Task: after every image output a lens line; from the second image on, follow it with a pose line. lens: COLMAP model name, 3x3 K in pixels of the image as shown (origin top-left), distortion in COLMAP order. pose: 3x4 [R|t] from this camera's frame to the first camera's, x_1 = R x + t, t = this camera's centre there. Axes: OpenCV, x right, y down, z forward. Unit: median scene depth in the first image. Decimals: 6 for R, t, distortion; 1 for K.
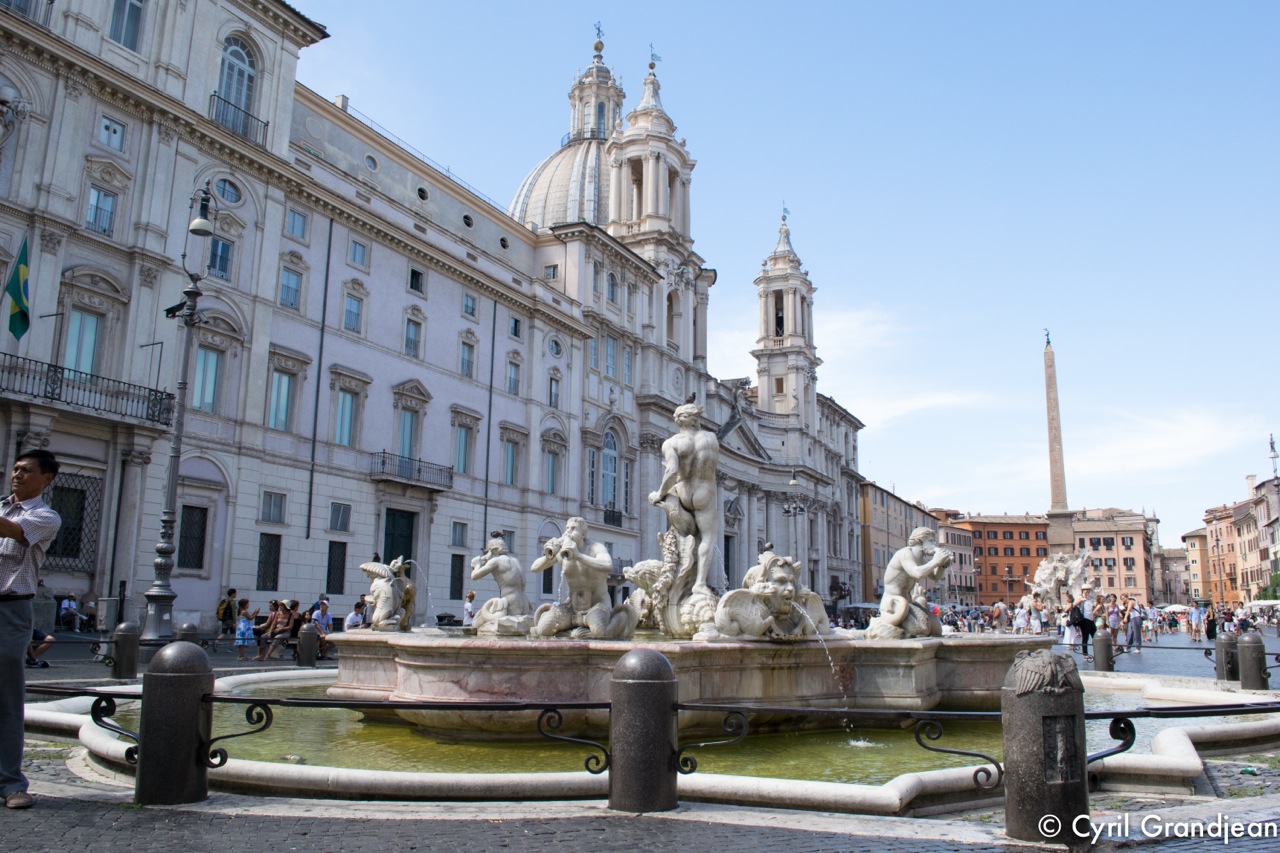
lens RADIAL K [[1005.5, 0, 600.2], [0, 1005.5, 407.7], [0, 0, 1]] dist [-0.086995, 0.006497]
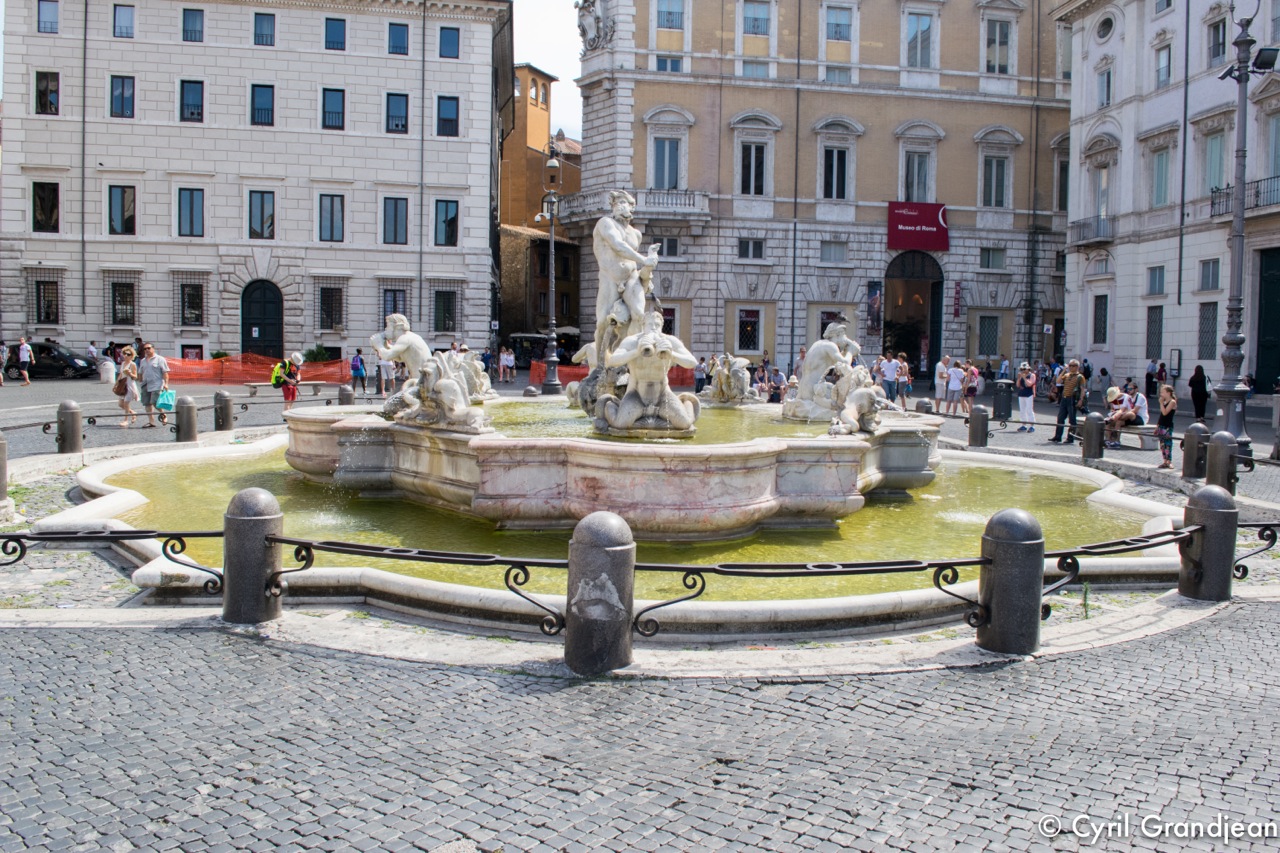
lens RADIAL K [[1005.5, 0, 639.8], [0, 1005.5, 426.5], [0, 0, 1]] dist [-0.086995, 0.006497]
pose [[-0.800356, 0.009669, -0.599447, 0.723500], [0.092860, 0.989803, -0.108017, 0.306916], [0.592289, -0.142117, -0.793093, 1.434697]]
